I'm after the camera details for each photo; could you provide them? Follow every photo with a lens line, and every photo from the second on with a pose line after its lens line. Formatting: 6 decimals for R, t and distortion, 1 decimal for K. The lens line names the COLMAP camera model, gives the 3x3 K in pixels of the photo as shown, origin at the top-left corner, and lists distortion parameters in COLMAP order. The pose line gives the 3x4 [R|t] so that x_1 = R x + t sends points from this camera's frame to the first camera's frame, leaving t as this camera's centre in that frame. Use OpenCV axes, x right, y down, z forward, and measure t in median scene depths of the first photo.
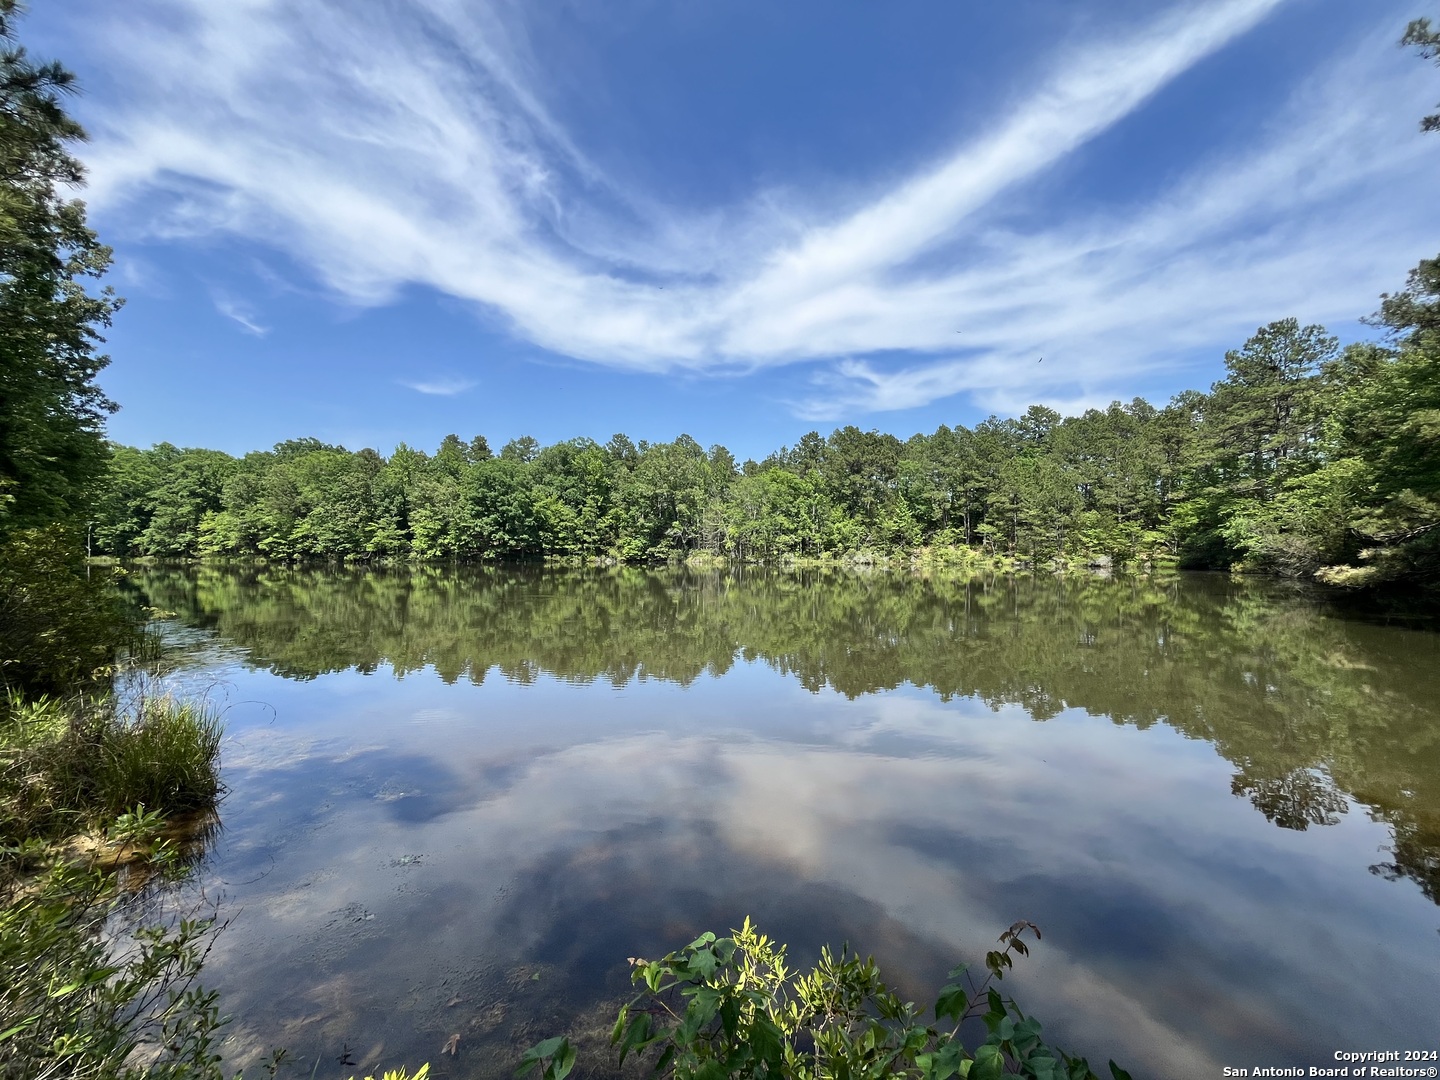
lens RADIAL K [[579.4, 0, 724.8], [0, 579.4, 544.8], [0, 0, 1]] dist [0.000066, 0.000023]
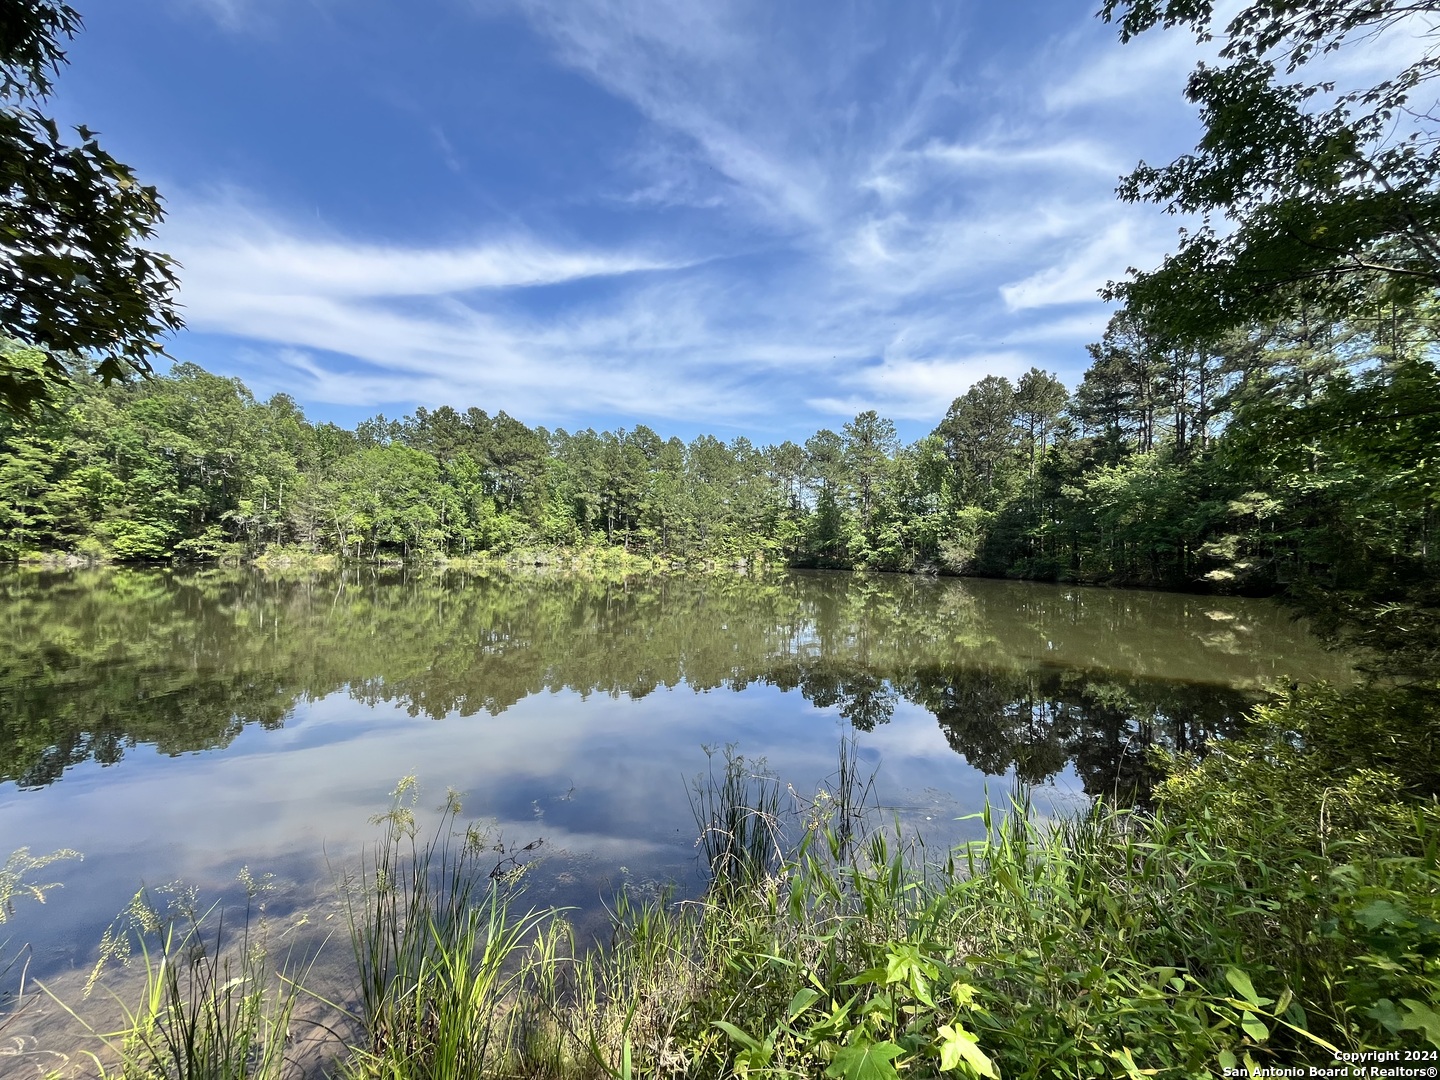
lens RADIAL K [[579.4, 0, 724.5], [0, 579.4, 534.3], [0, 0, 1]] dist [0.000066, 0.000023]
pose [[0.606001, 0.037561, 0.794576, -0.270385], [-0.025809, 0.999287, -0.027554, 0.001764], [-0.795045, -0.003810, 0.606539, 0.173181]]
